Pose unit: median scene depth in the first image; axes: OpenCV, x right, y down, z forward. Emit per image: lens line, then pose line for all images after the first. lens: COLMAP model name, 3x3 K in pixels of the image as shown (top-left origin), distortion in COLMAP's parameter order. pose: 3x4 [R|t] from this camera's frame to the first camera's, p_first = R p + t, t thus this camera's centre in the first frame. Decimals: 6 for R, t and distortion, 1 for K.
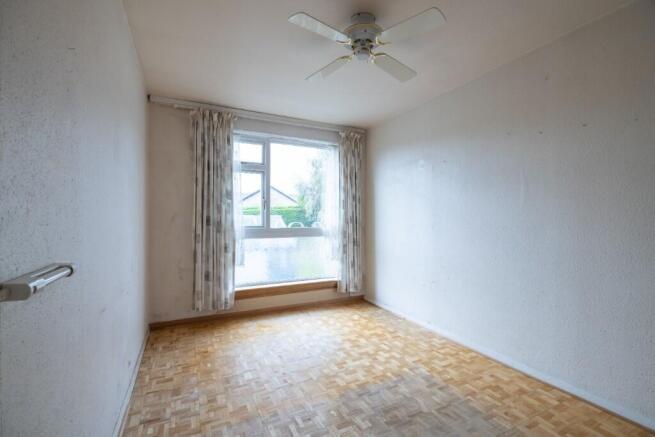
lens RADIAL K [[289.5, 0, 327.5], [0, 289.5, 218.5], [0, 0, 1]] dist [-0.023637, -0.000204]
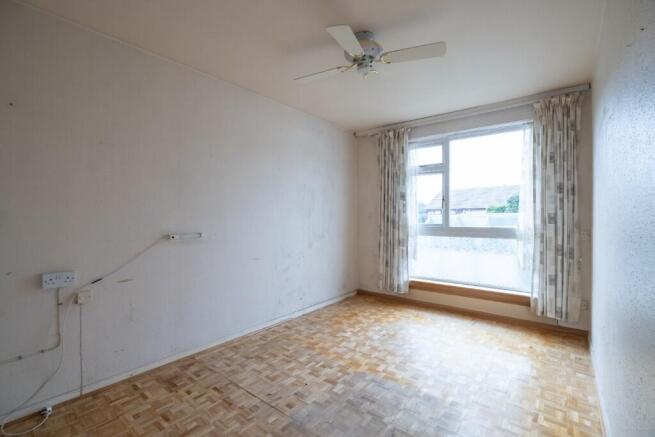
lens RADIAL K [[289.5, 0, 327.5], [0, 289.5, 218.5], [0, 0, 1]] dist [-0.023637, -0.000204]
pose [[0.420560, 0.005403, -0.907249, 0.590402], [0.001725, 0.999976, 0.006755, -0.002721], [0.907263, -0.004406, 0.420540, 0.225367]]
